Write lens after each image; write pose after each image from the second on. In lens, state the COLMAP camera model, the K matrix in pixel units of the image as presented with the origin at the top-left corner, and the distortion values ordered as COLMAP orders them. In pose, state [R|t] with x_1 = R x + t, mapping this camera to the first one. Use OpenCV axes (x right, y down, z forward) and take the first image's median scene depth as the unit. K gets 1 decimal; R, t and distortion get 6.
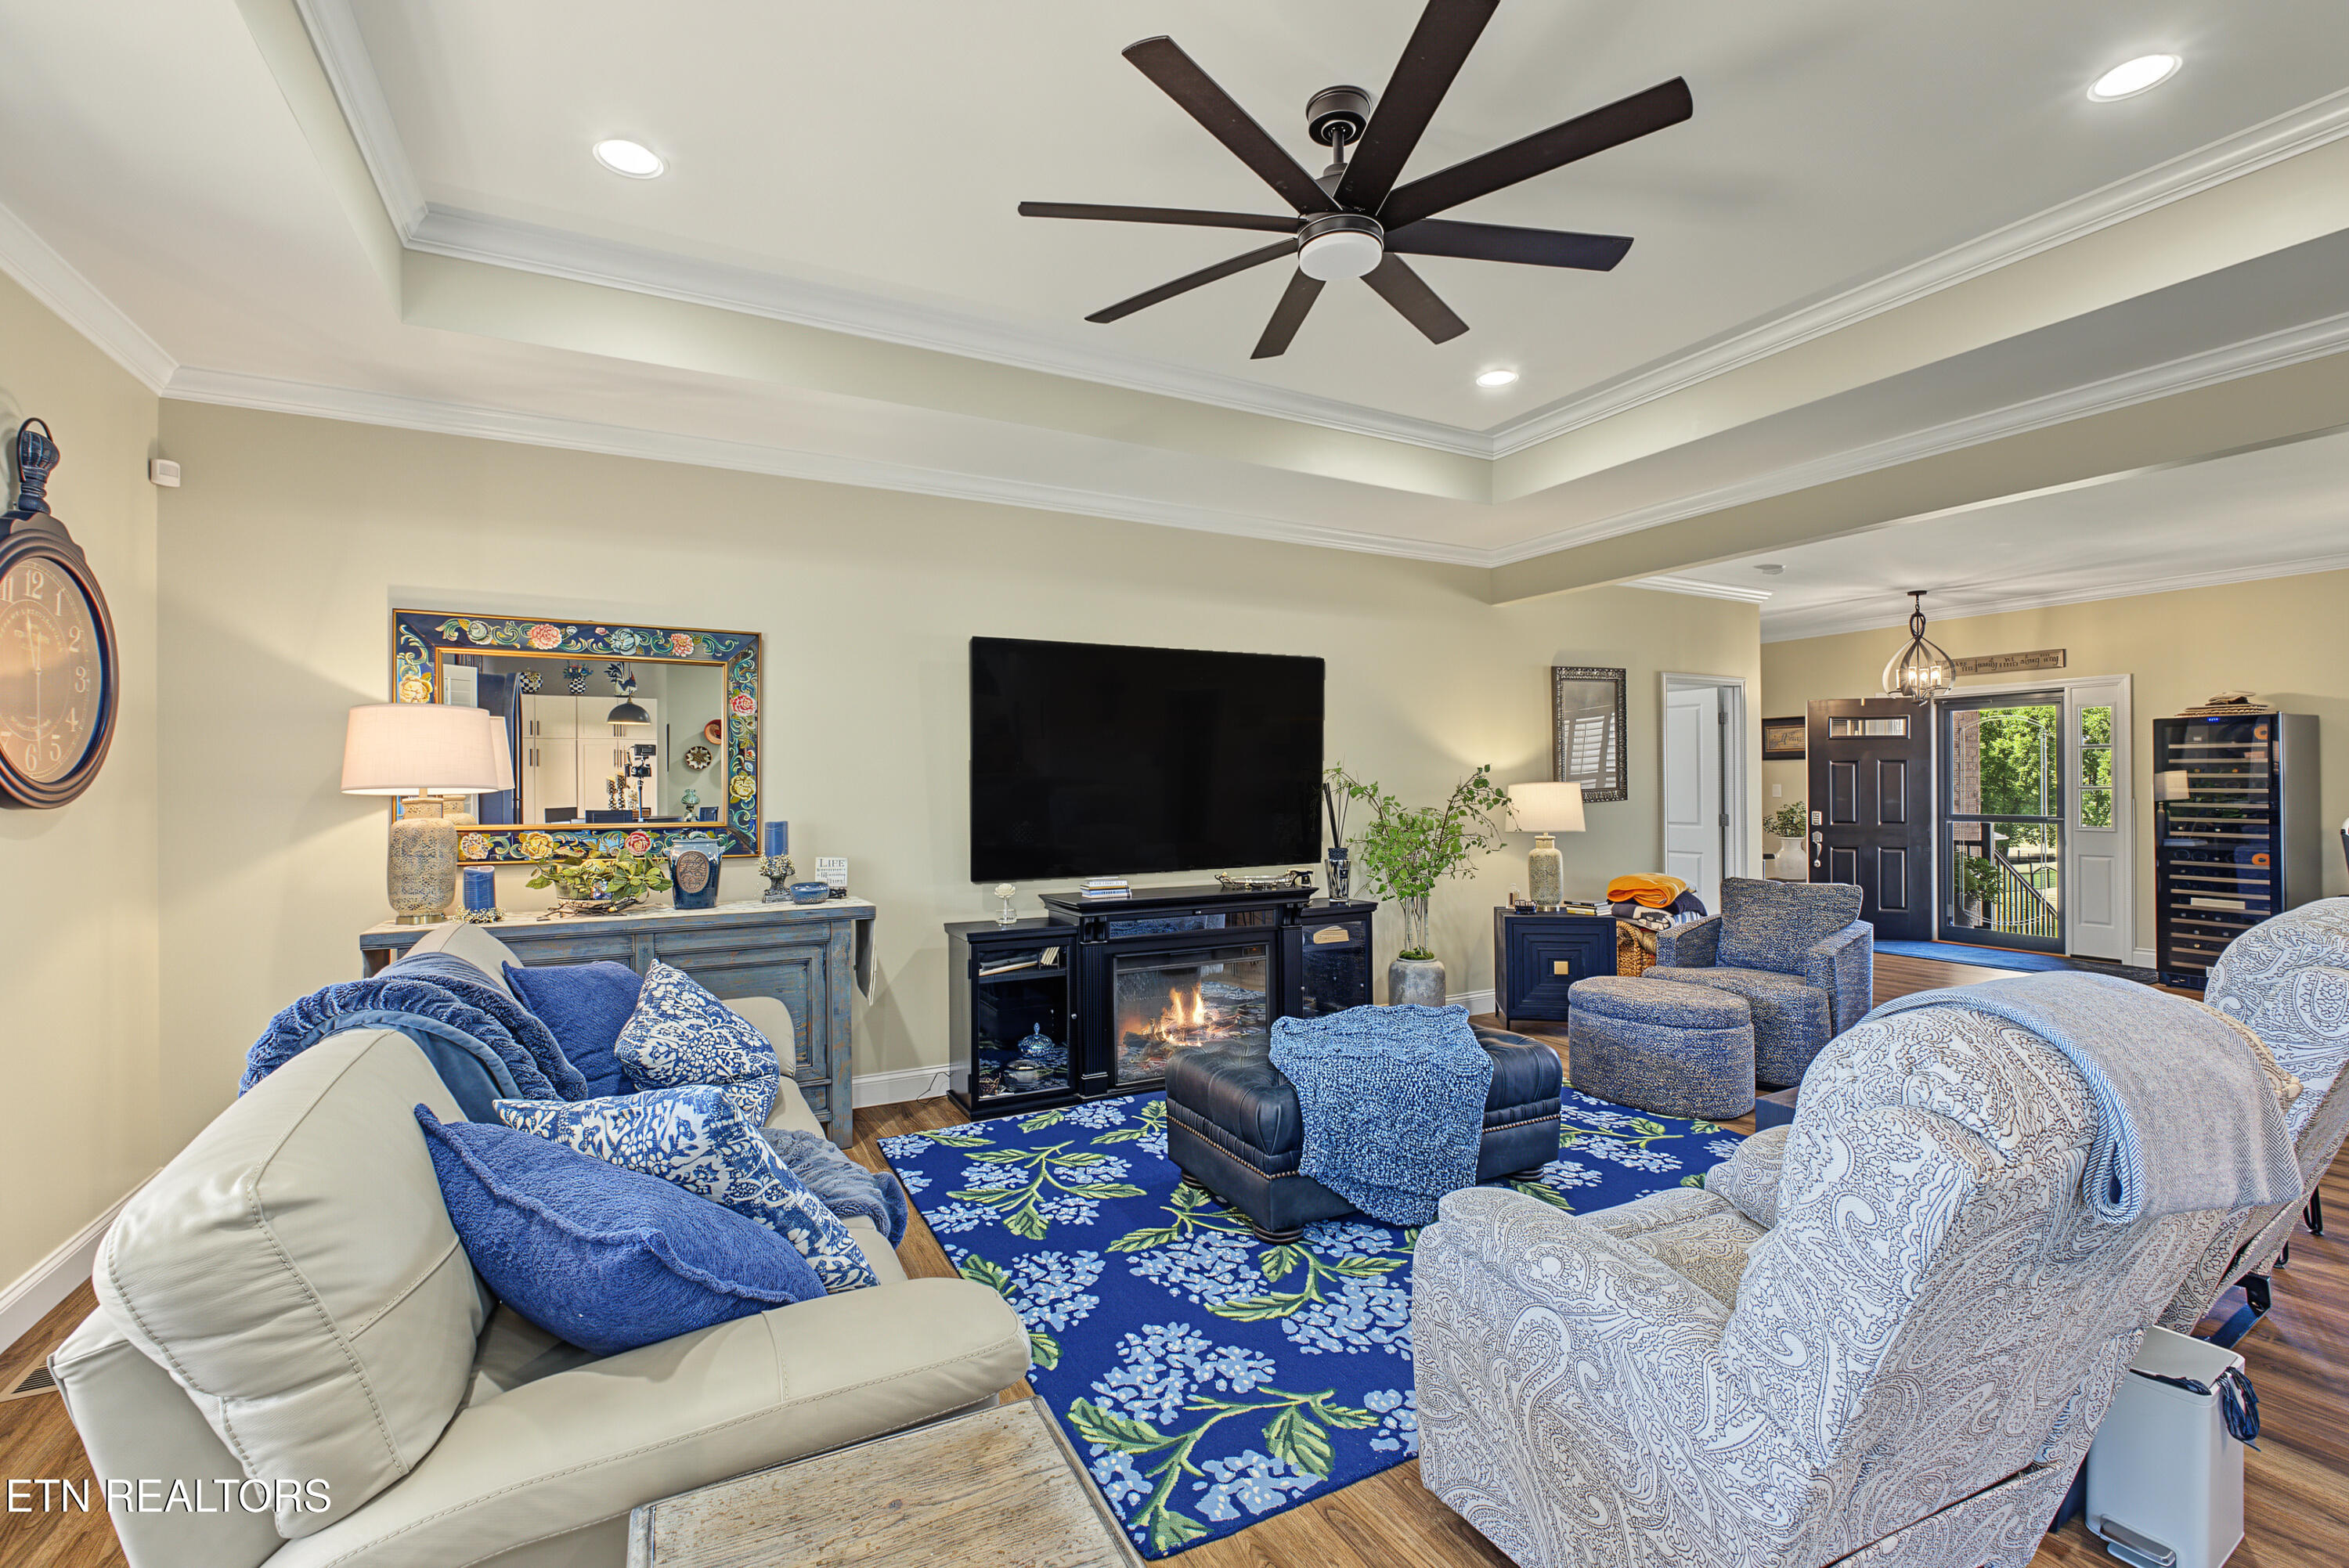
lens RADIAL K [[996.0, 0, 1171.4], [0, 996.0, 782.1], [0, 0, 1]] dist [-0.013772, 0.001233]
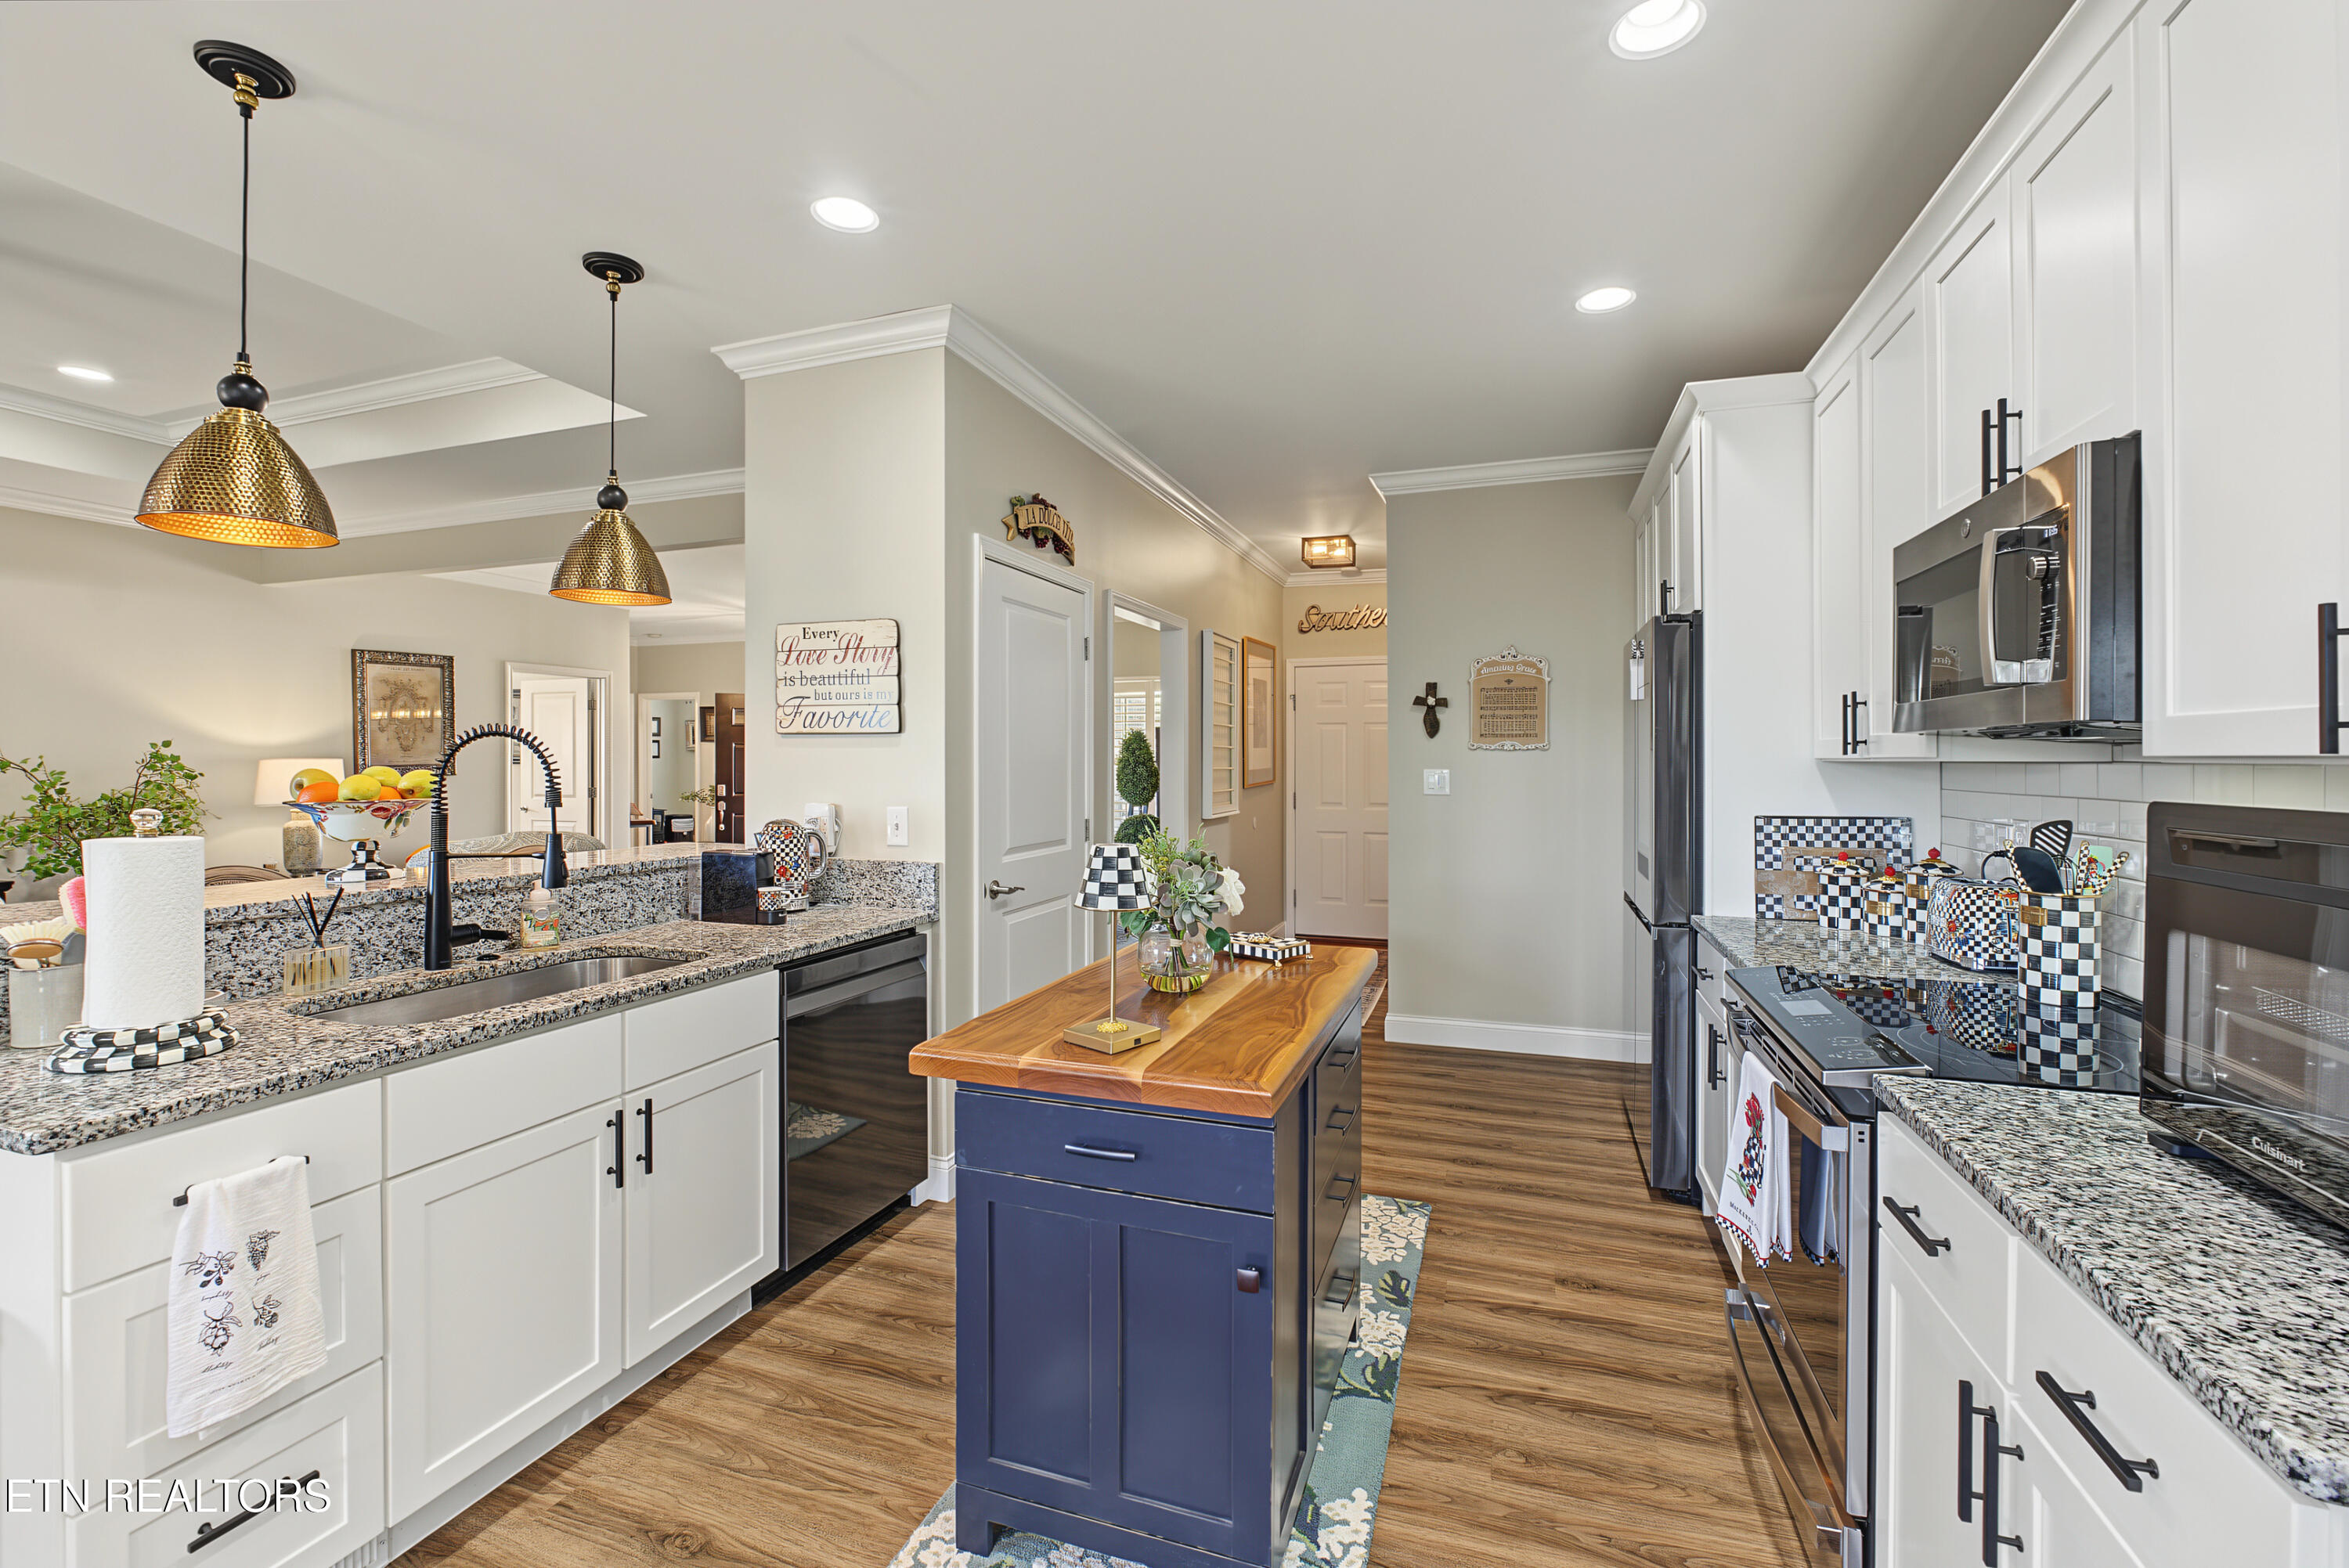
lens RADIAL K [[996.0, 0, 1158.3], [0, 996.0, 761.4], [0, 0, 1]] dist [-0.013772, 0.001233]
pose [[0.744018, 0.007080, 0.668122, 0.455519], [-0.008418, 0.999964, -0.001222, -0.003343], [-0.668106, -0.004716, 0.744051, -0.502912]]
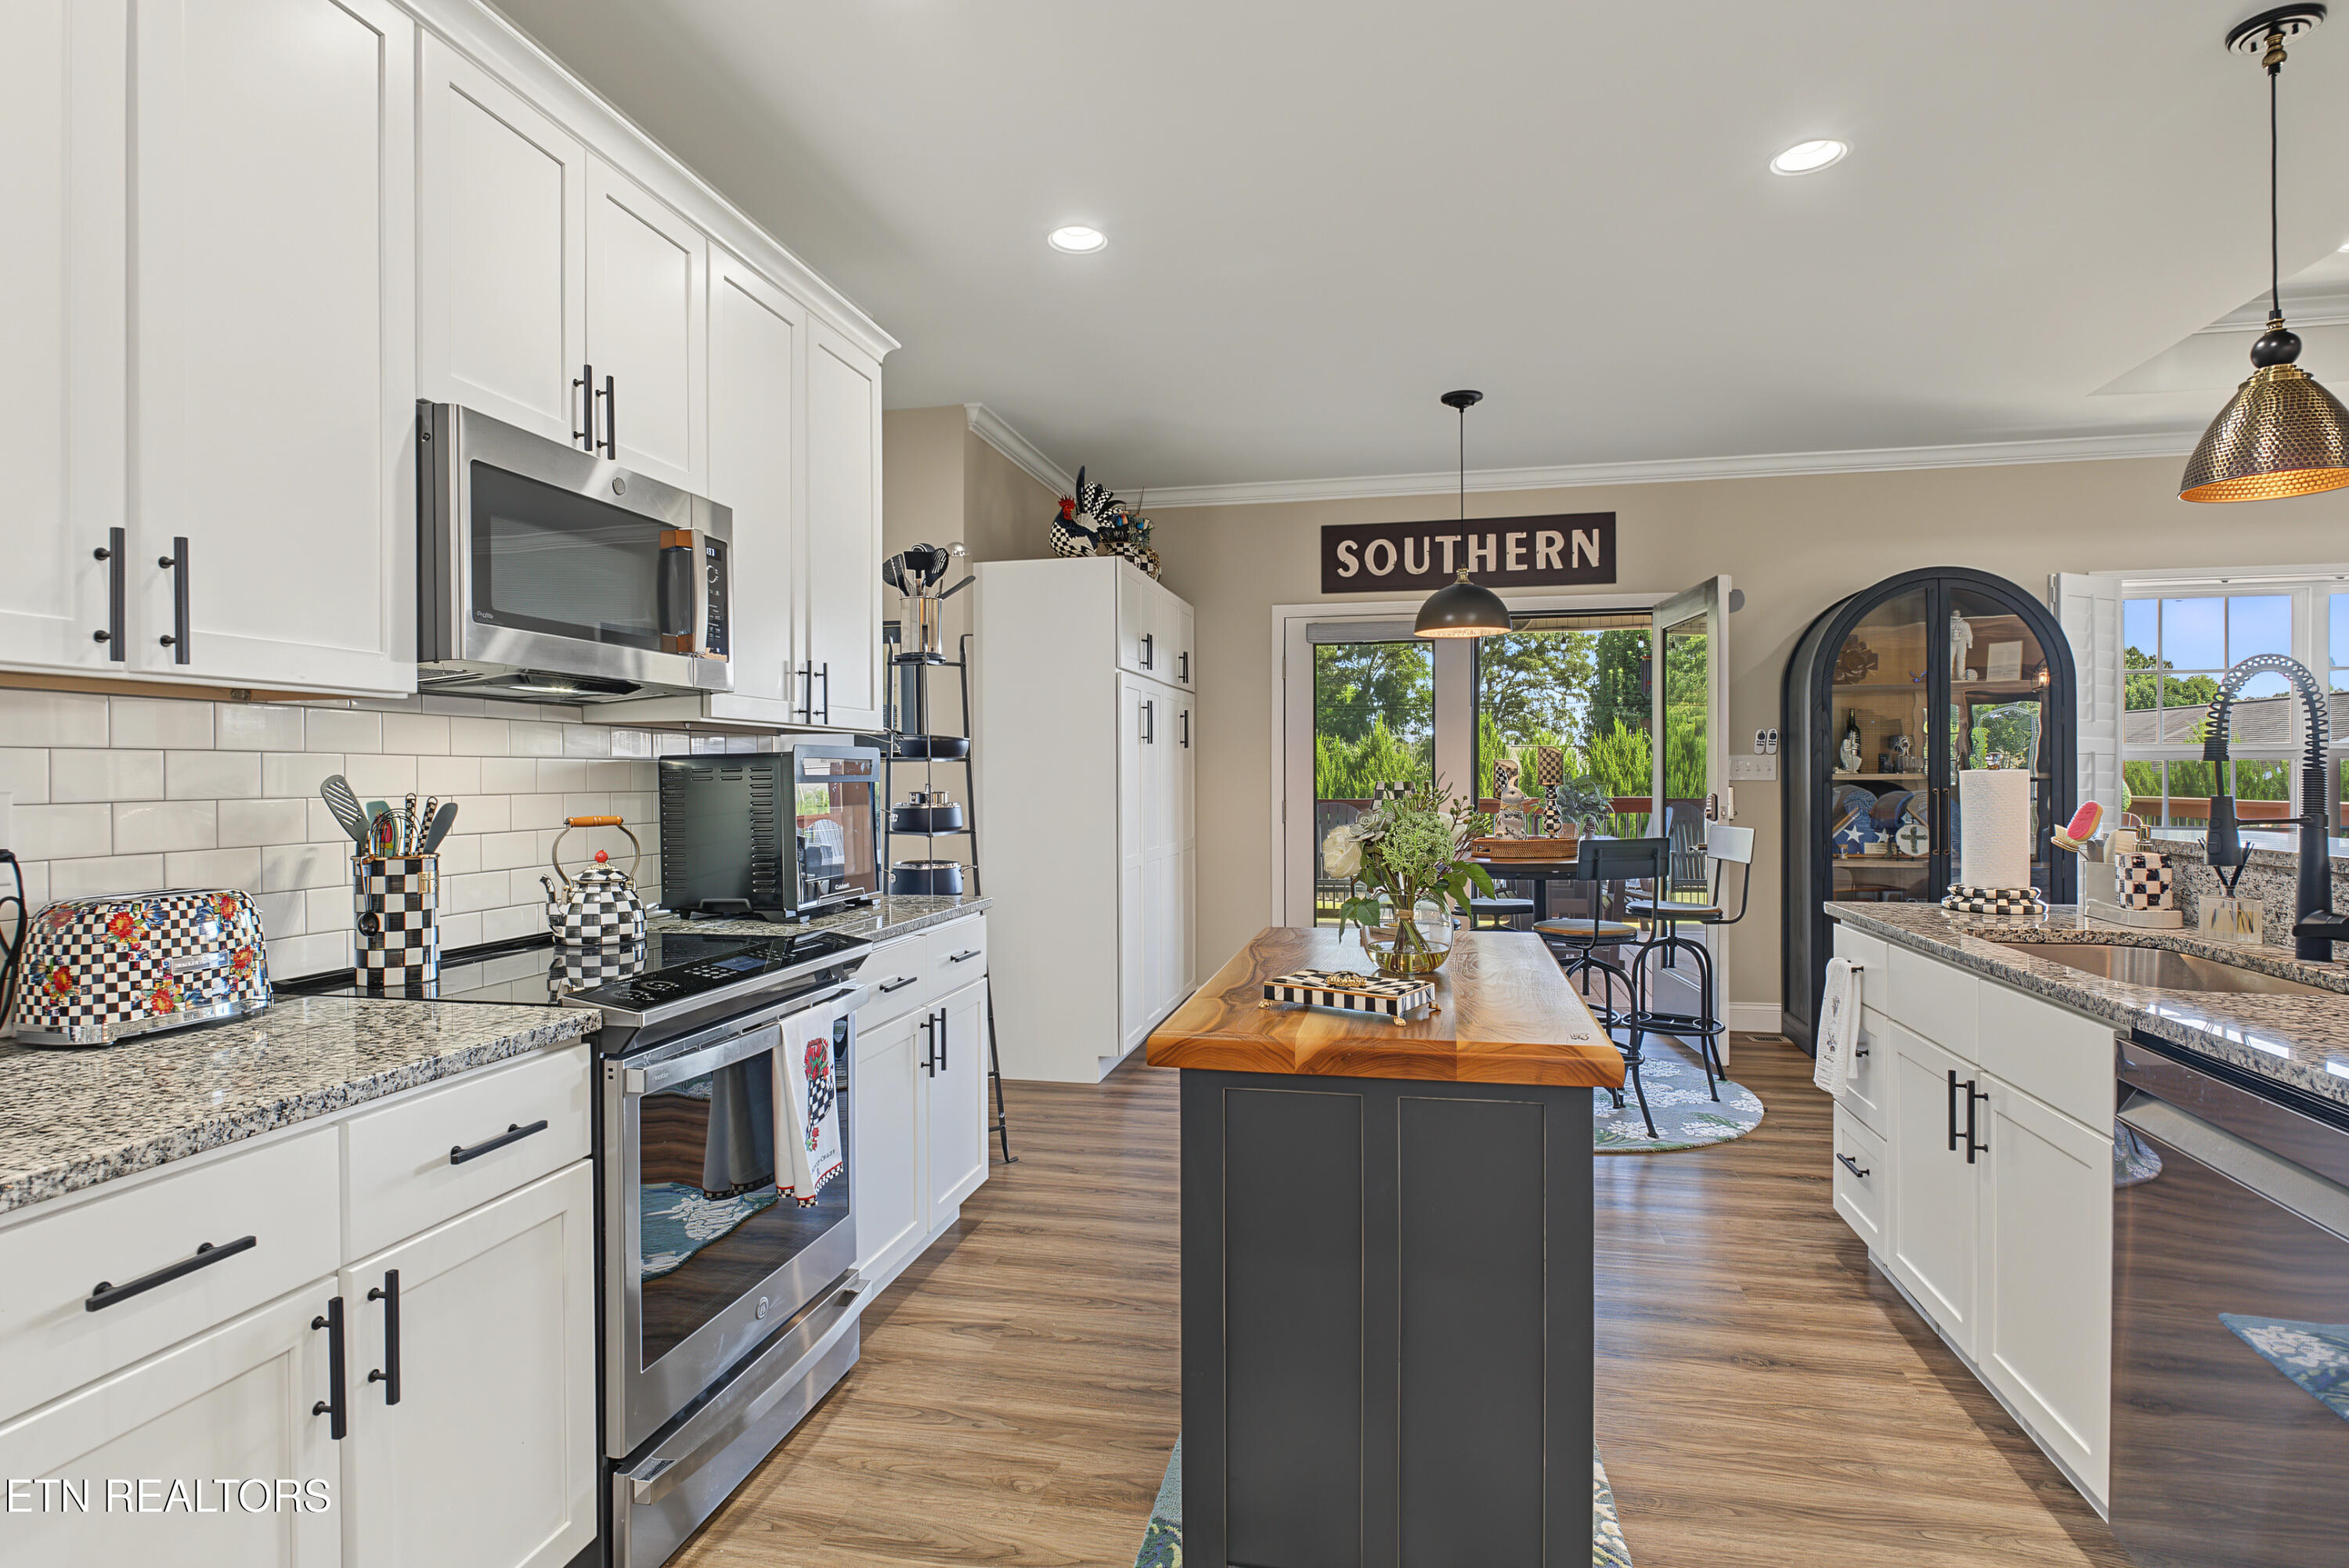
lens RADIAL K [[1218.5, 0, 1174.3], [0, 1218.5, 804.0], [0, 0, 1]] dist [-0.014578, 0.005837]
pose [[-0.642801, 0.026054, -0.765590, 1.205013], [0.011660, 0.999638, 0.024229, 0.023201], [0.765945, 0.006648, -0.642872, 0.079858]]
